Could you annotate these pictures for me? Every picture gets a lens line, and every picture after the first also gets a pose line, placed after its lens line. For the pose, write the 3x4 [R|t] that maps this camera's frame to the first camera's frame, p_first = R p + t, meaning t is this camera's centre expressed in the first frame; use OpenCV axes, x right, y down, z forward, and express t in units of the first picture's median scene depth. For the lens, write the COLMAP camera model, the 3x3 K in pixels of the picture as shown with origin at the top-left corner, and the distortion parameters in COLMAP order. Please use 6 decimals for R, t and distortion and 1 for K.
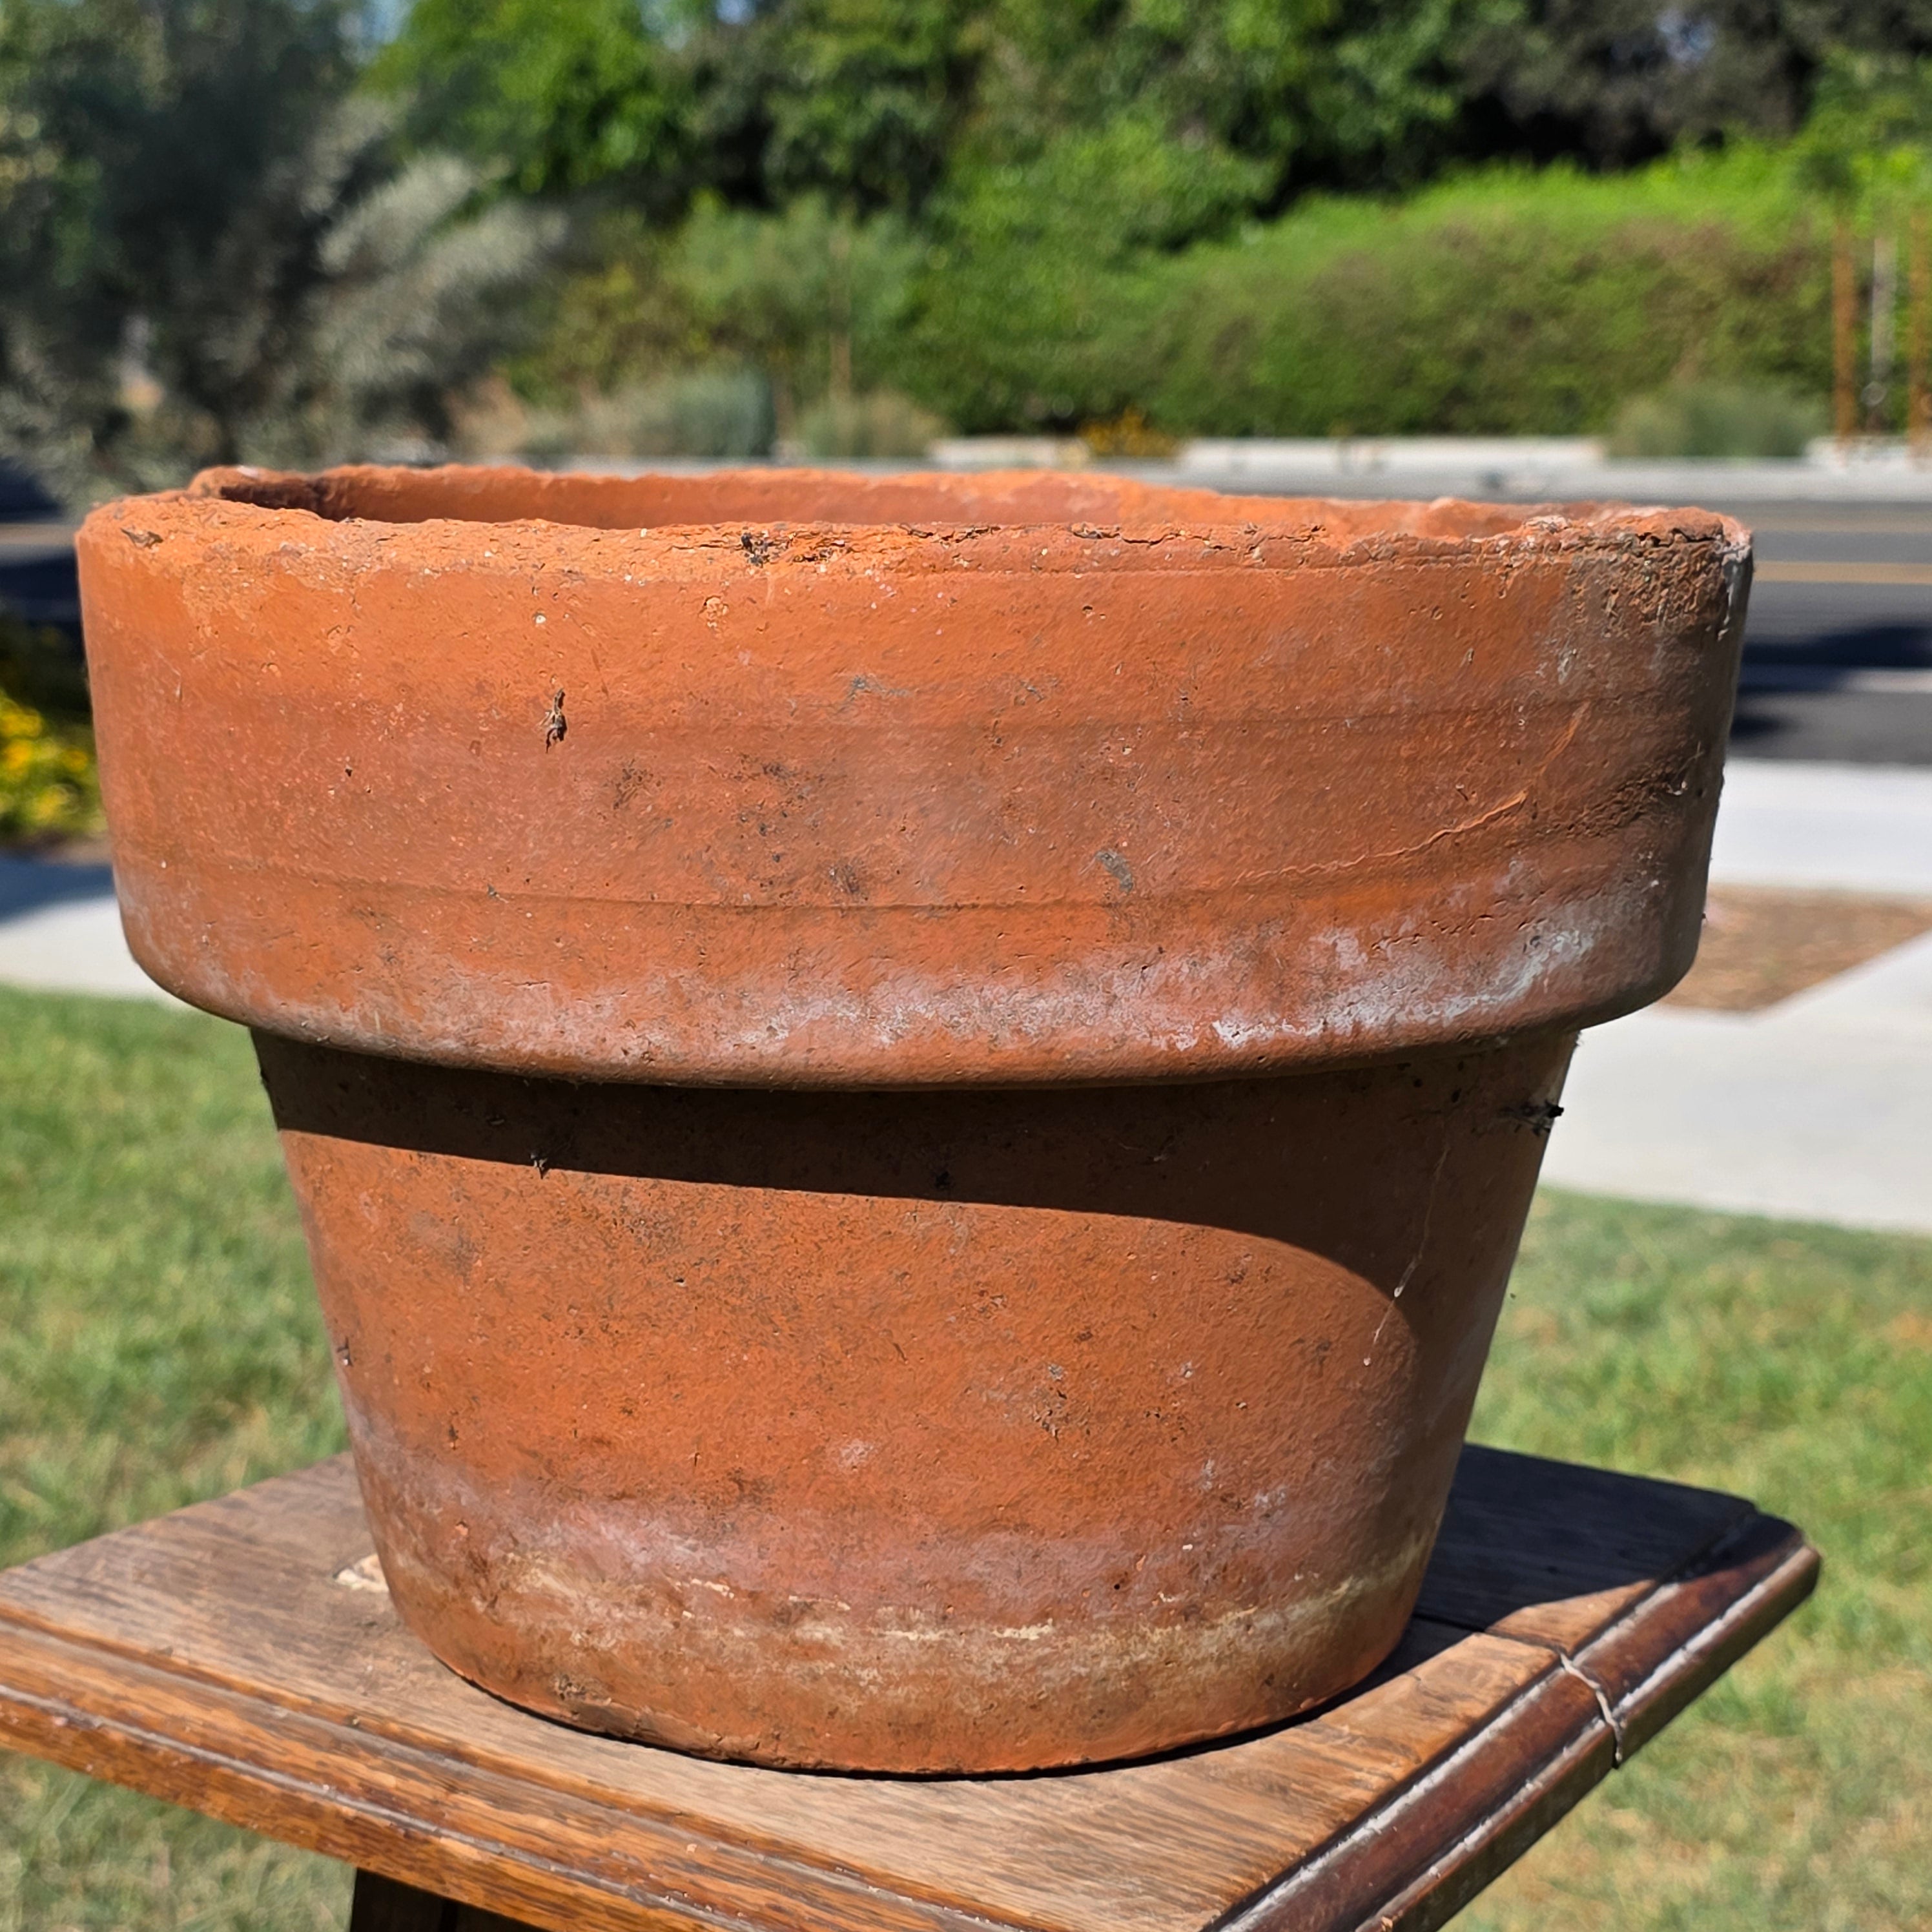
lens RADIAL K [[3328.1, 0, 917.2], [0, 3328.1, 988.5], [0, 0, 1]] dist [0.163601, -0.745608]
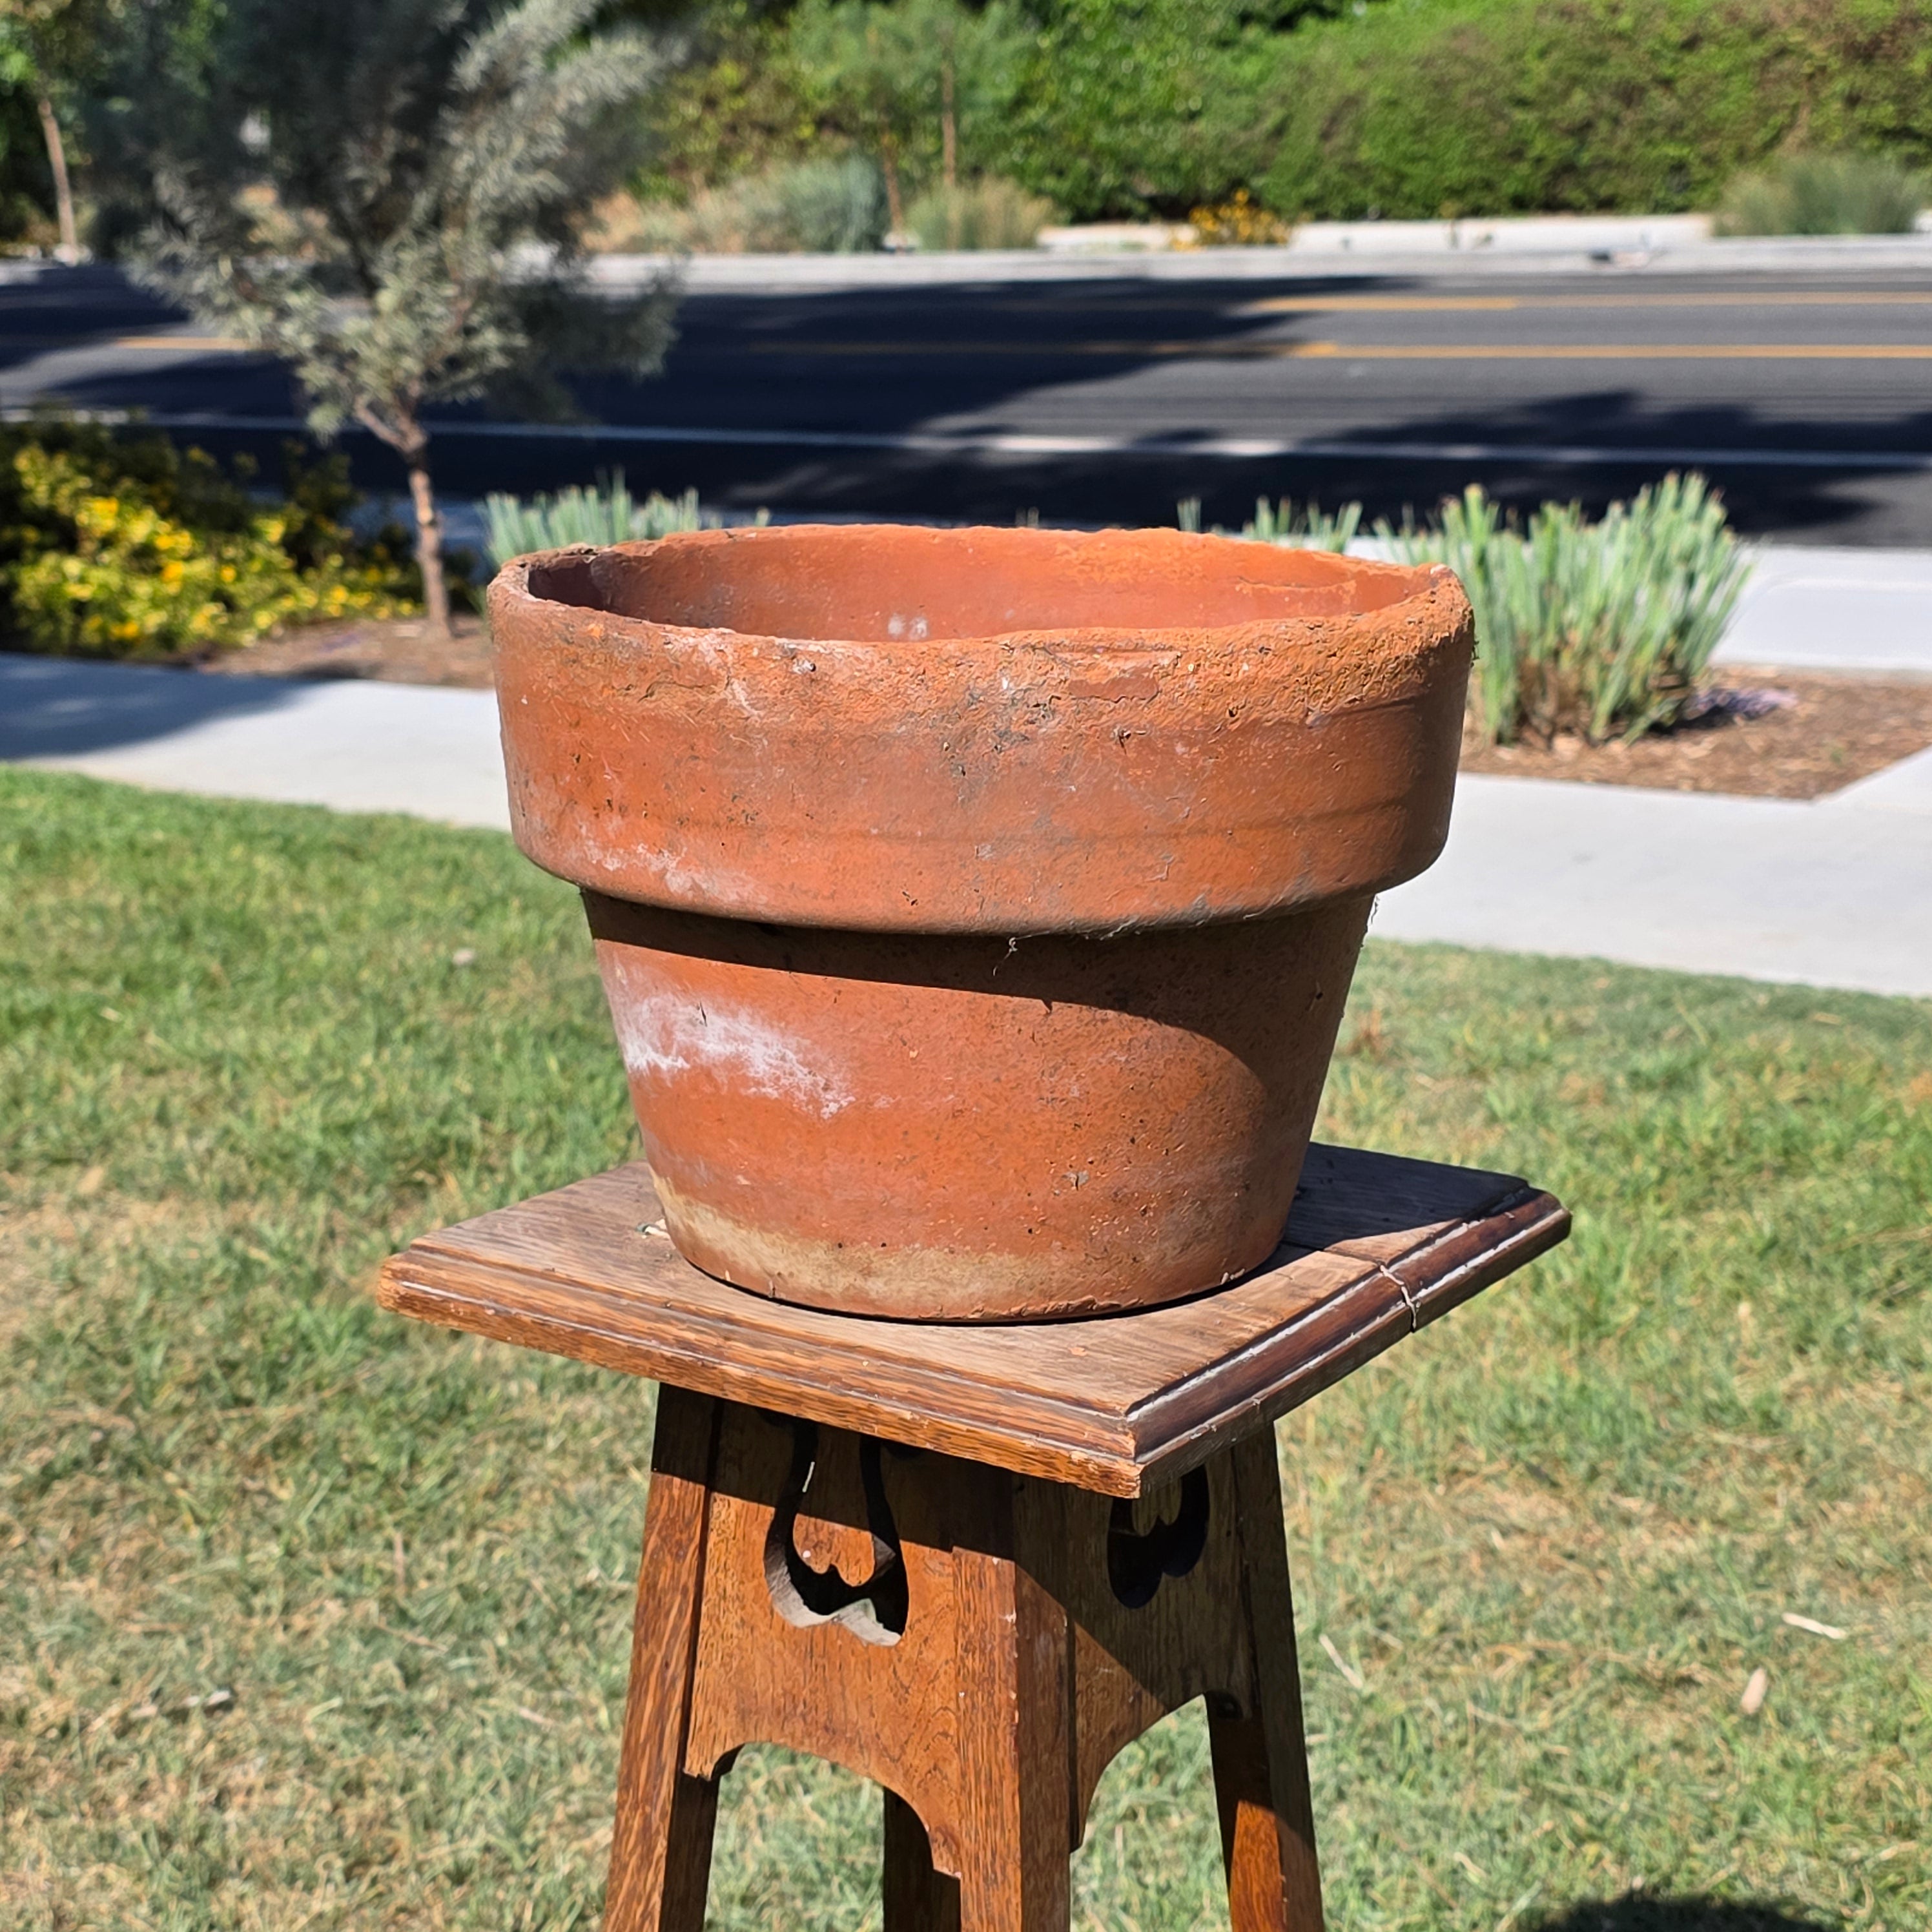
lens RADIAL K [[3306.5, 0, 946.9], [0, 3306.5, 1000.4], [0, 0, 1]] dist [0.255852, -1.194066]
pose [[0.999532, -0.013238, -0.027590, 0.025384], [0.015111, 0.997516, 0.068800, -0.053982], [0.026610, -0.069185, 0.997249, -0.696805]]
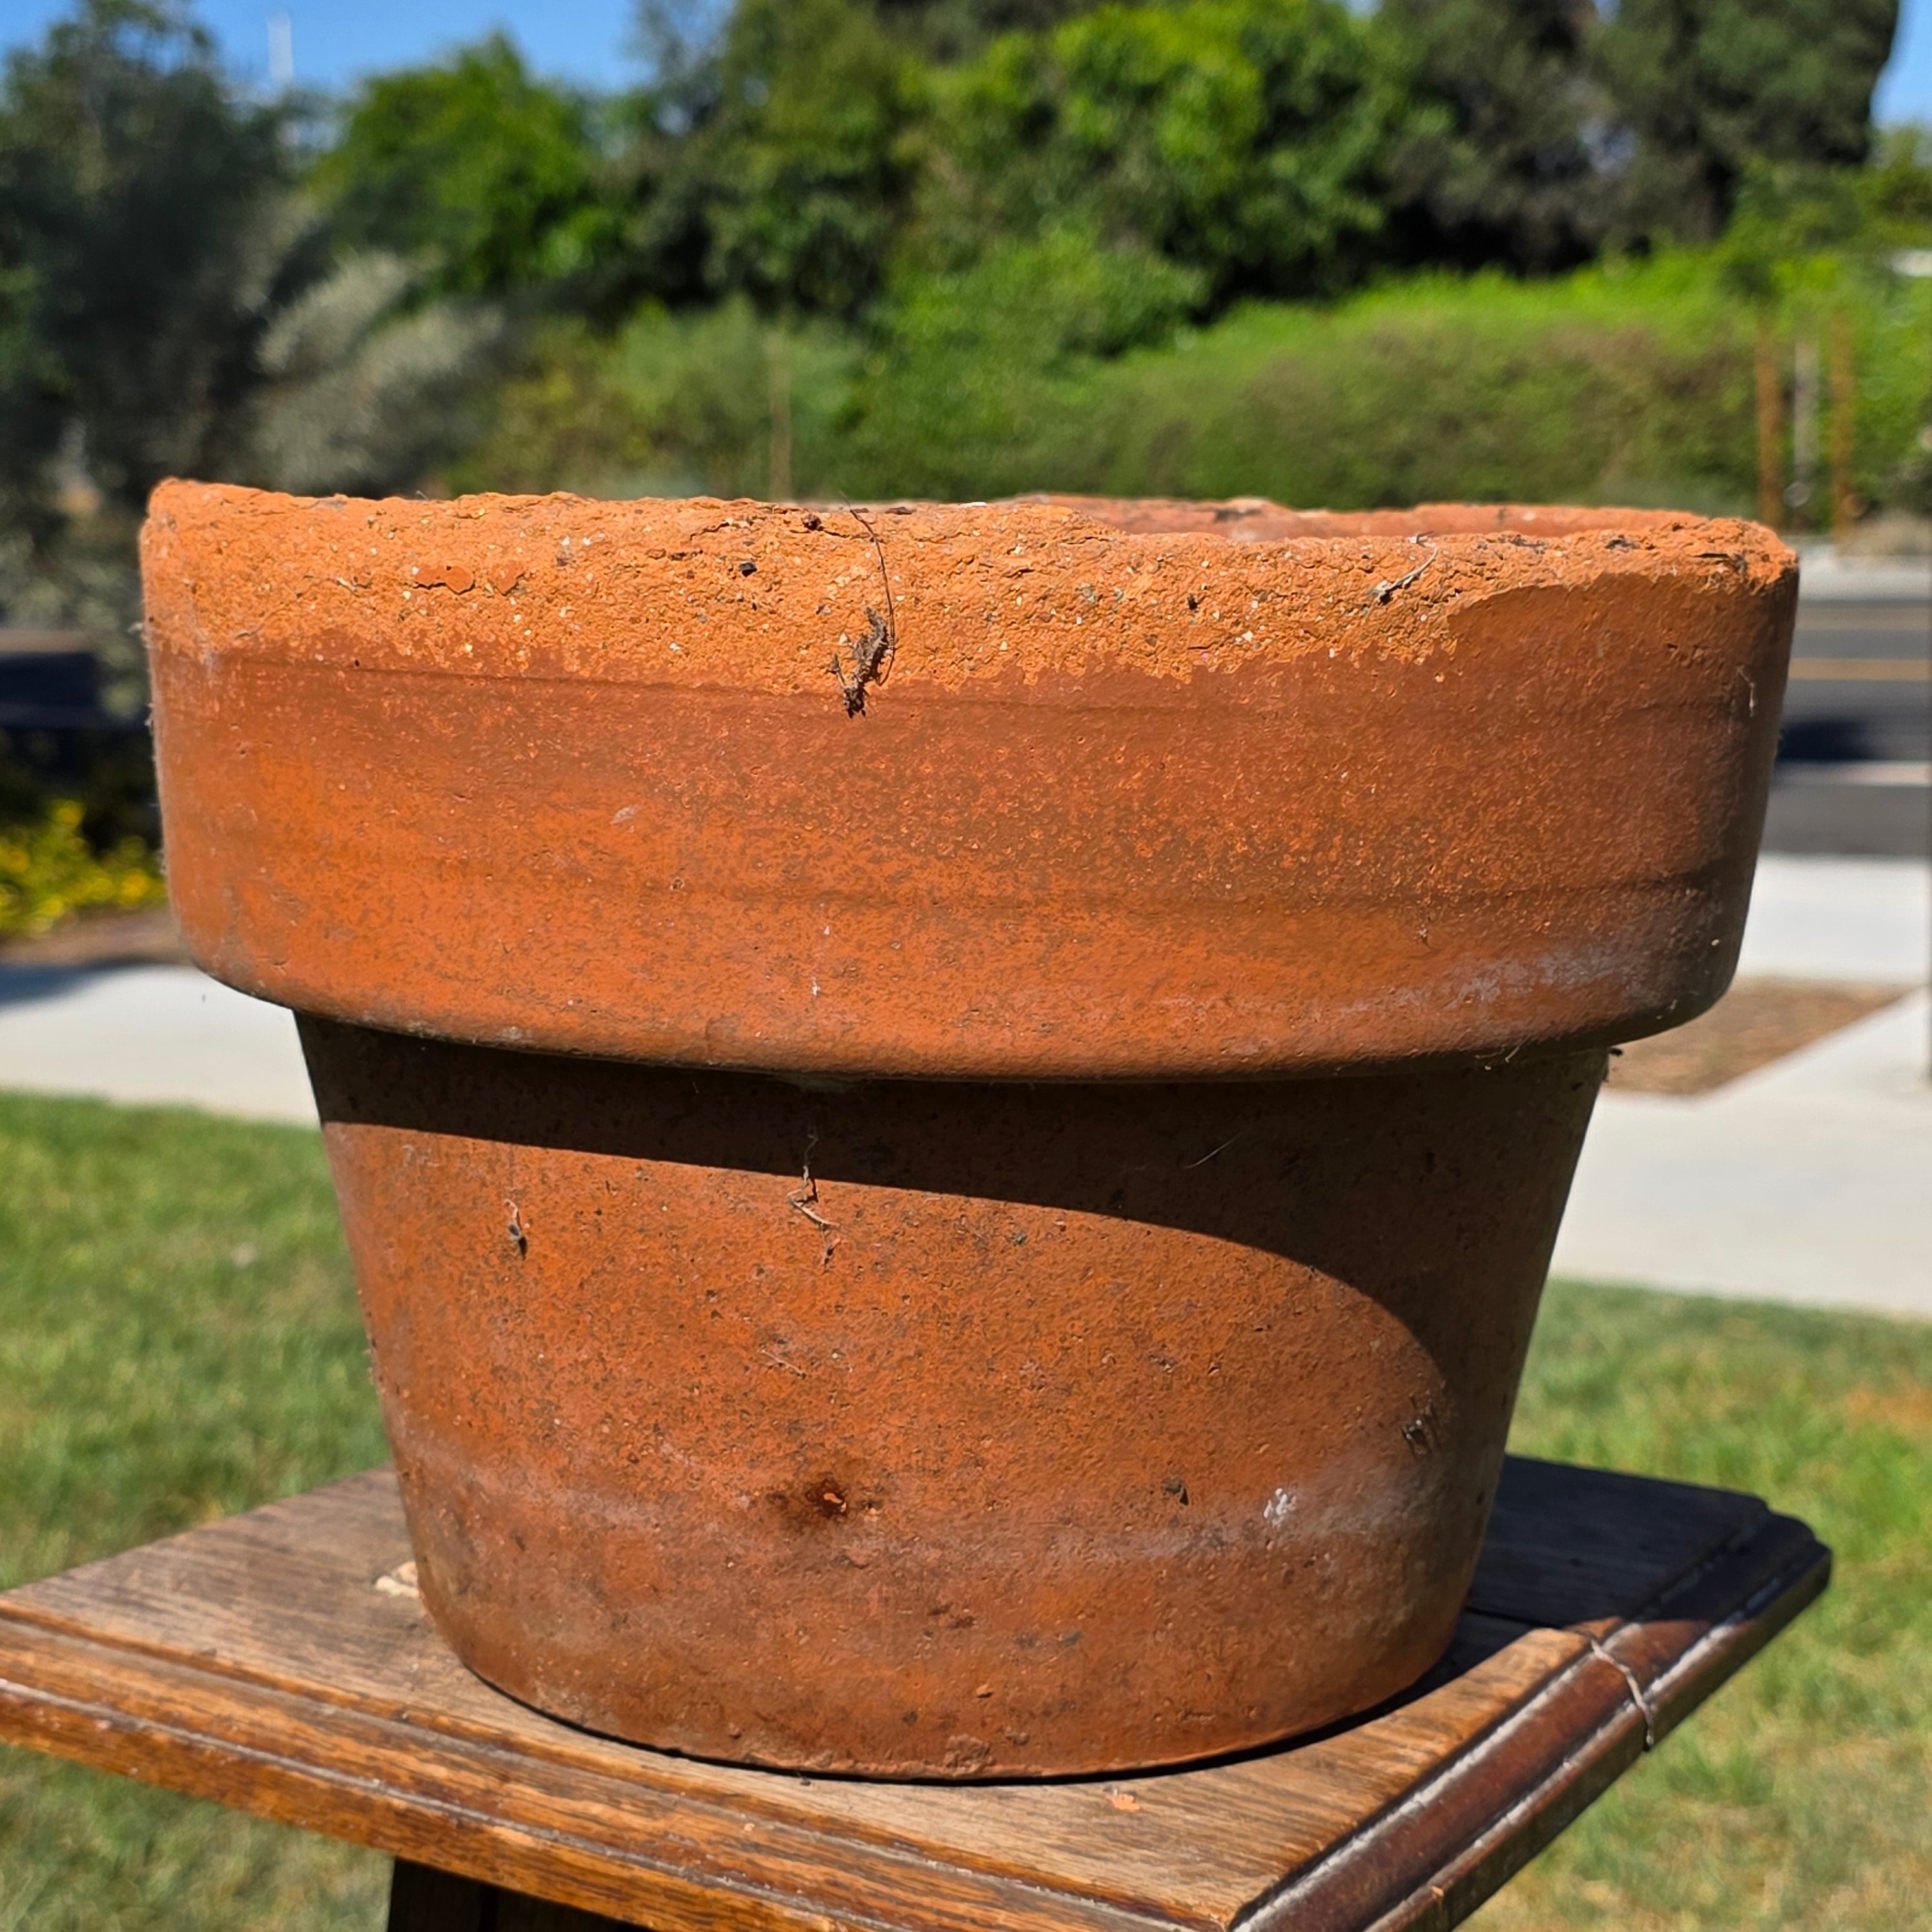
lens RADIAL K [[3329.9, 0, 954.2], [0, 3329.9, 952.3], [0, 0, 1]] dist [0.163885, -0.774879]
pose [[0.999546, -0.007507, 0.029170, -0.030716], [0.008707, 0.999112, -0.041223, 0.033417], [-0.028835, 0.041458, 0.998724, -0.017090]]
